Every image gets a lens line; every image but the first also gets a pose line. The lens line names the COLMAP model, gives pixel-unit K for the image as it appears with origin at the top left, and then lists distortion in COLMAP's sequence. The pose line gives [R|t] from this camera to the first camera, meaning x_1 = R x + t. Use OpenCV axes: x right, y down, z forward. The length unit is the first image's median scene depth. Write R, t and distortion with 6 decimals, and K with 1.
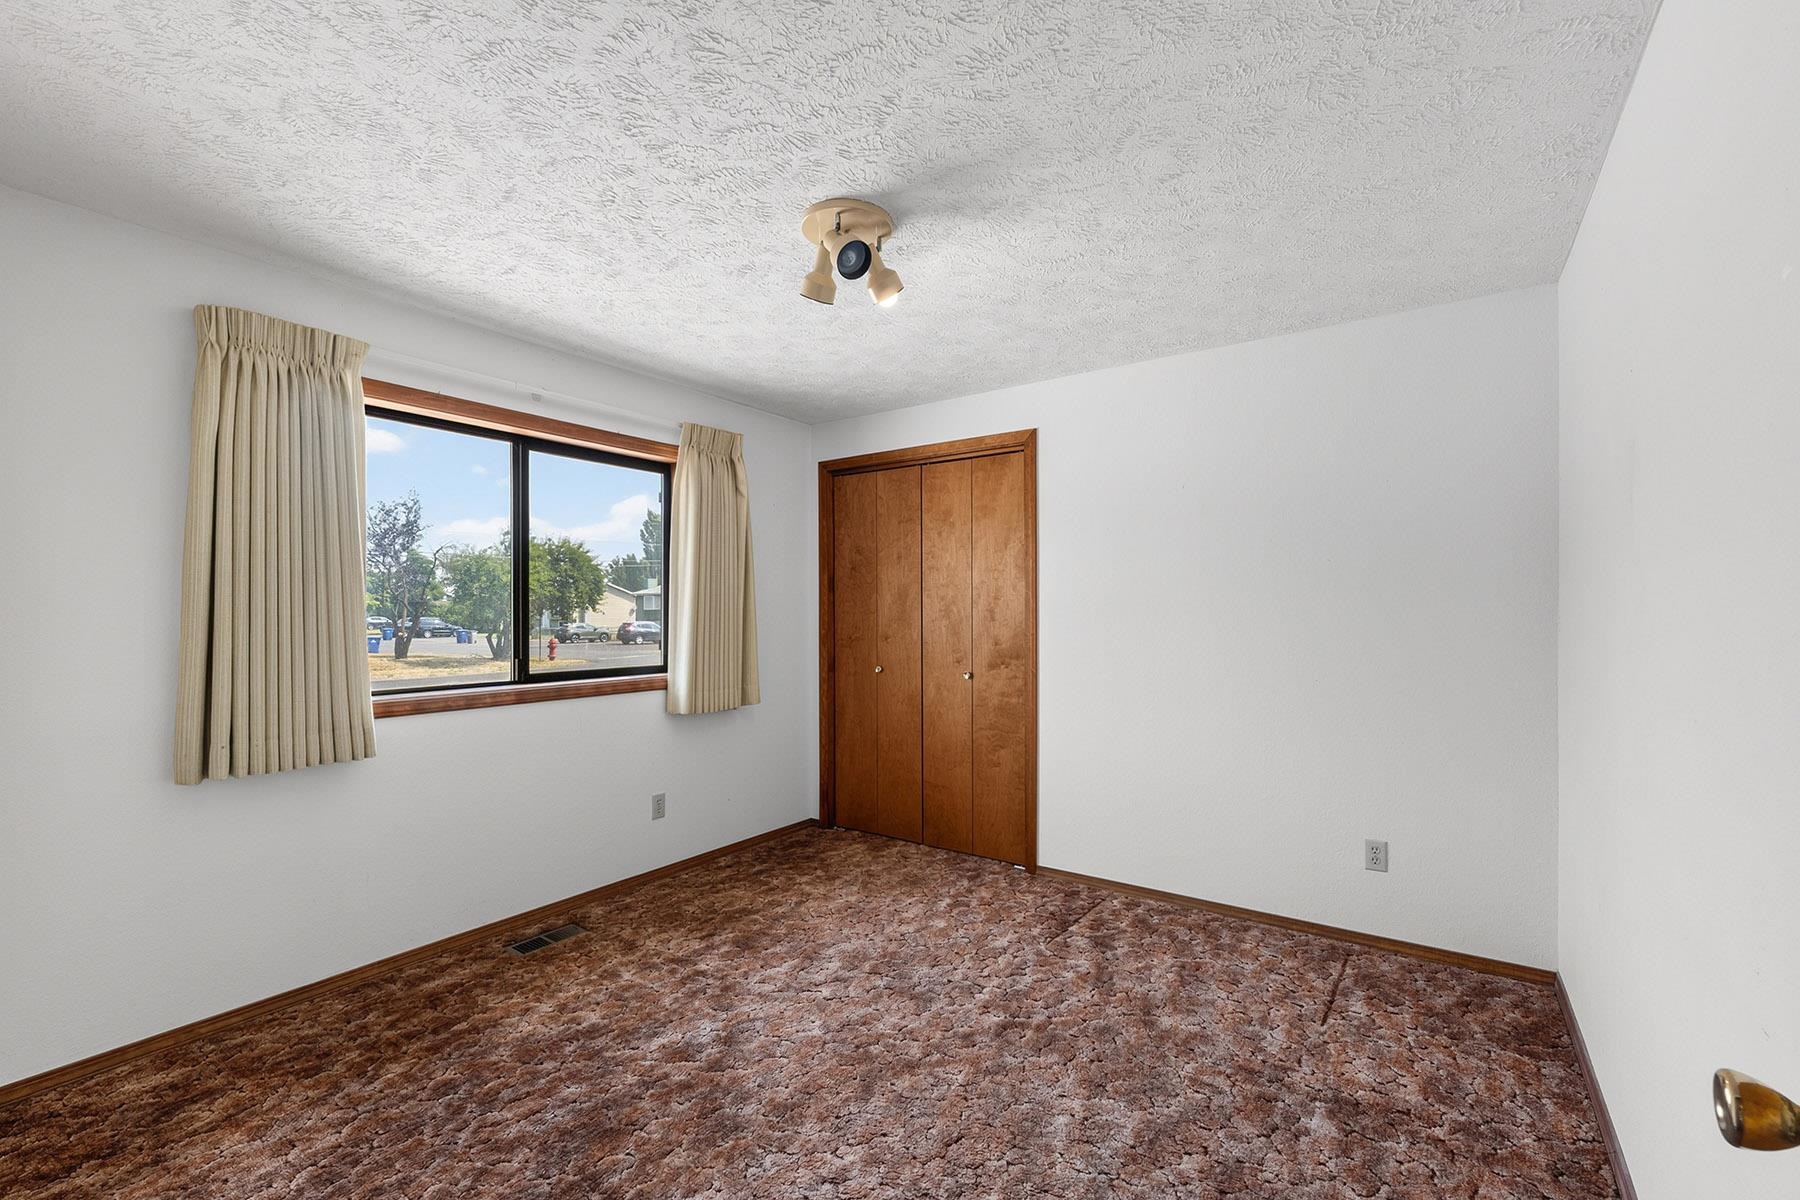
lens RADIAL K [[767.2, 0, 892.9], [0, 767.2, 609.2], [0, 0, 1]] dist [0.006616, -0.000175]
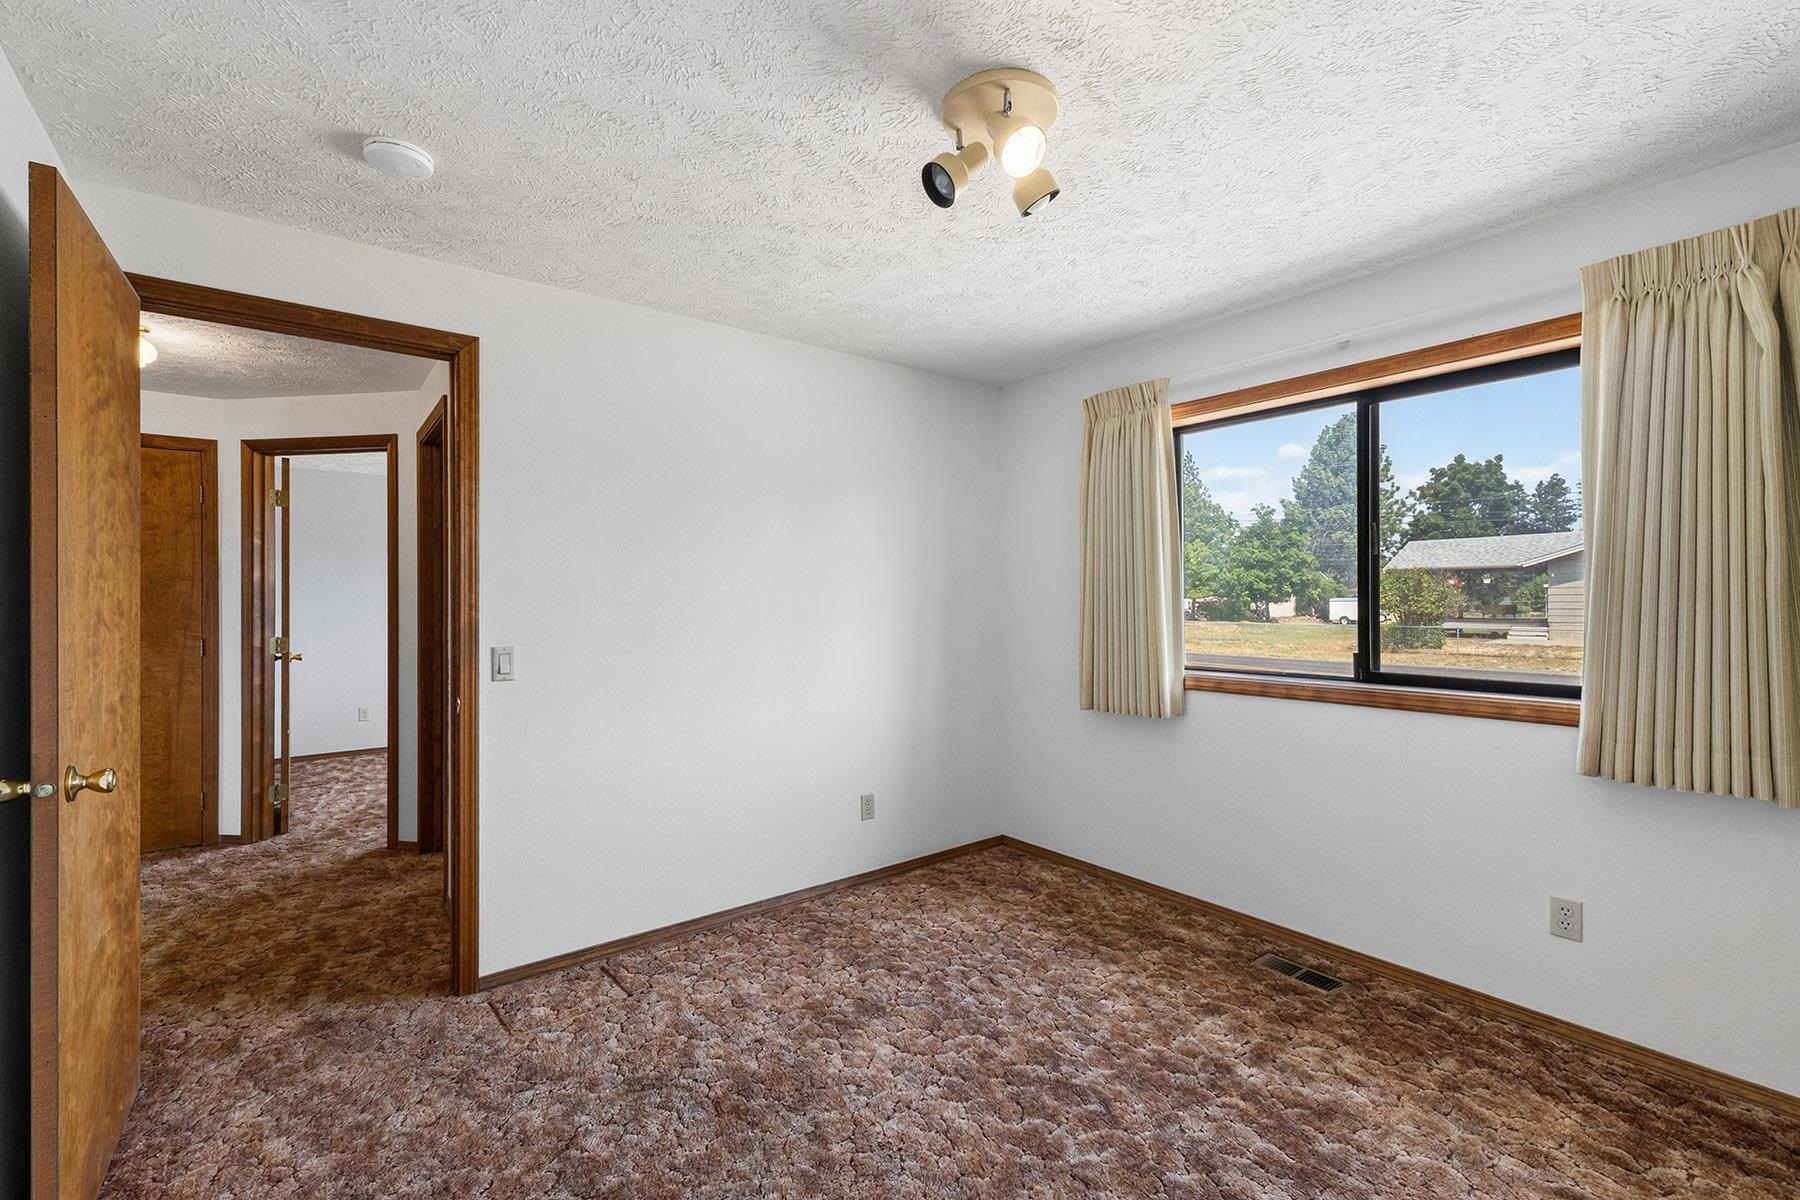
lens RADIAL K [[767.2, 0, 890.5], [0, 767.2, 597.5], [0, 0, 1]] dist [0.006616, -0.000175]
pose [[-0.295087, 0.005084, -0.955457, 0.538848], [0.014251, 0.999898, 0.000920, -0.006666], [0.955364, -0.013345, -0.295129, 0.837632]]
